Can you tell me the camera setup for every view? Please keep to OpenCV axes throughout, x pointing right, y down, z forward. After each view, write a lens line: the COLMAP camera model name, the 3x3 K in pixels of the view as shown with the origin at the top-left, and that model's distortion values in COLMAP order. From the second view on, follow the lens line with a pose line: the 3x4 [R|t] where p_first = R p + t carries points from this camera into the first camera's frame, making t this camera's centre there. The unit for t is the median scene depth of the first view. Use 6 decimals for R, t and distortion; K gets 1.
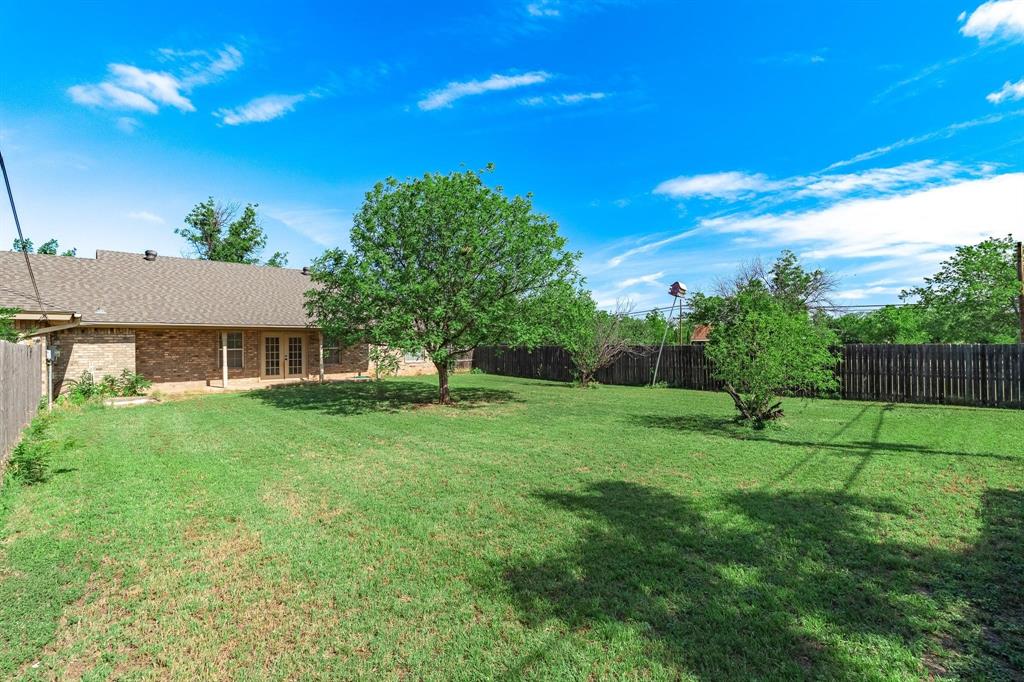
lens RADIAL K [[458.7, 0, 504.5], [0, 458.7, 359.1], [0, 0, 1]] dist [0.002590, -0.000087]
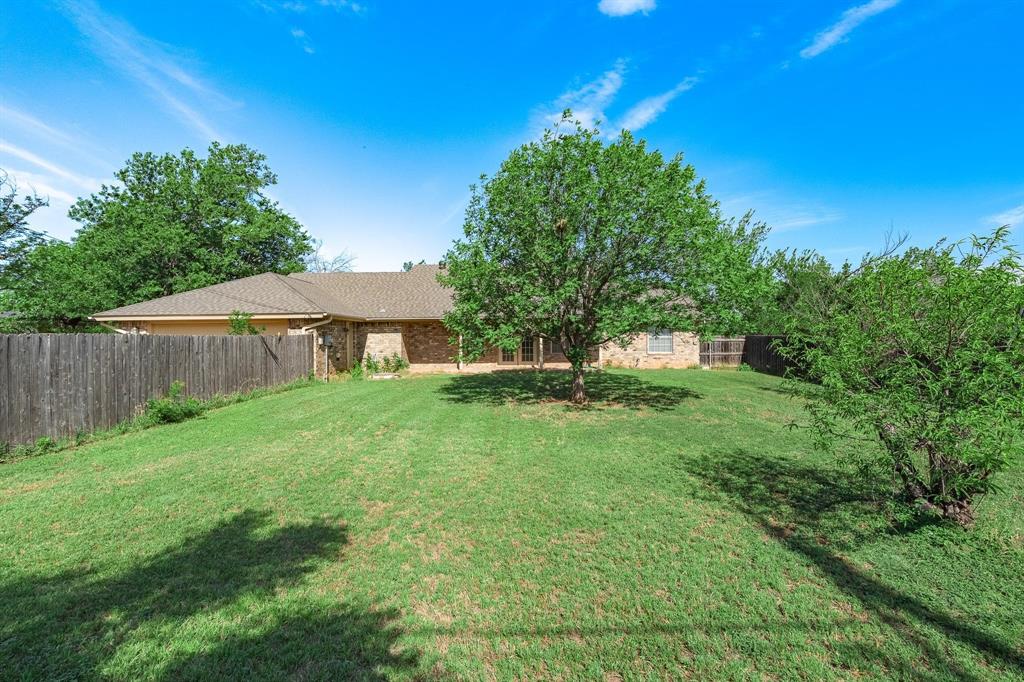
lens RADIAL K [[458.7, 0, 510.5], [0, 458.7, 341.3], [0, 0, 1]] dist [0.002590, -0.000087]
pose [[0.727663, 0.012804, -0.685816, 0.267427], [-0.022481, 0.999734, -0.005188, -0.008571], [0.685567, 0.019193, 0.727757, 0.192429]]
